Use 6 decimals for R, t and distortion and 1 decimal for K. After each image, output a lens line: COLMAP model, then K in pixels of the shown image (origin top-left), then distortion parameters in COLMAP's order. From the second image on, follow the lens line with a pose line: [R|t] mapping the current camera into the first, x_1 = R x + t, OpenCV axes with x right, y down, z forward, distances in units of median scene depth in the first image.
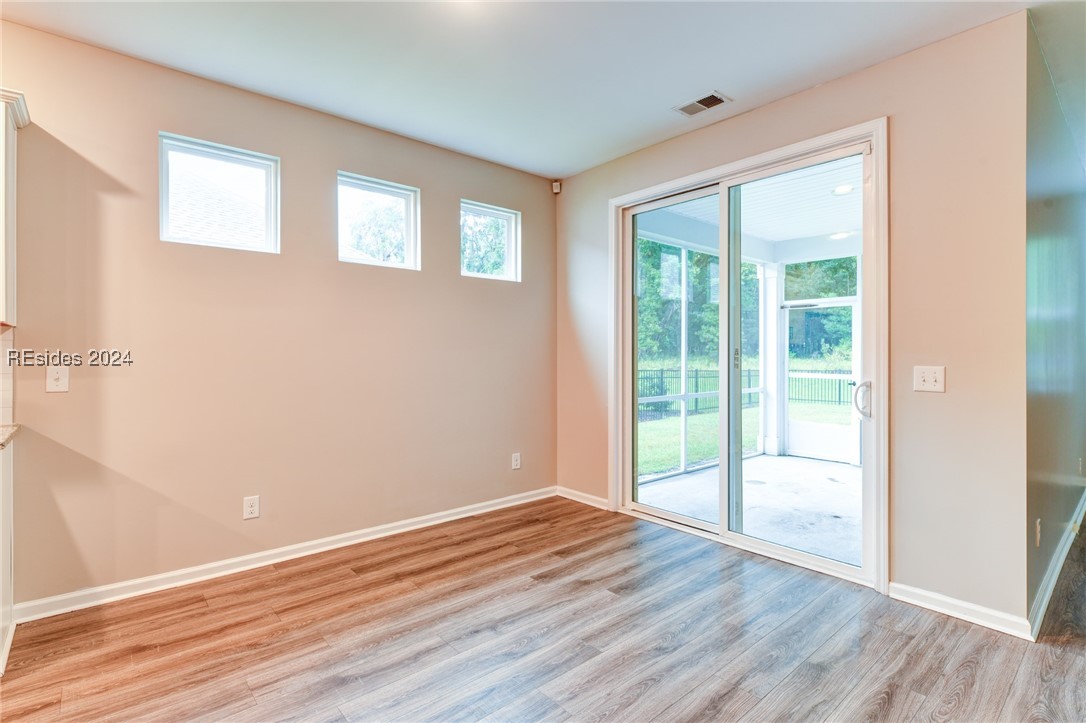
lens RADIAL K [[524.2, 0, 545.9], [0, 524.2, 356.6], [0, 0, 1]] dist [0.001278, -0.001617]
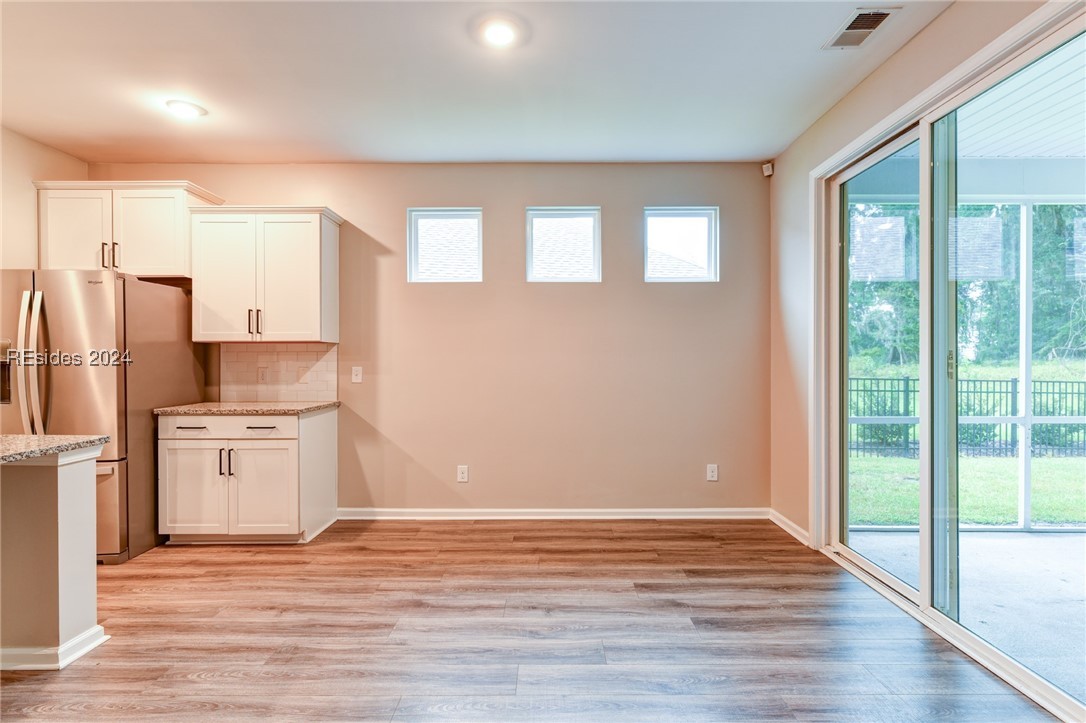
lens RADIAL K [[520.6, 0, 543.0], [0, 520.6, 361.5], [0, 0, 1]] dist [0.001559, -0.000276]
pose [[0.752229, 0.001741, -0.658900, 0.439929], [-0.001313, 0.999998, 0.001143, -0.000559], [0.658901, 0.000005, 0.752230, 0.128796]]
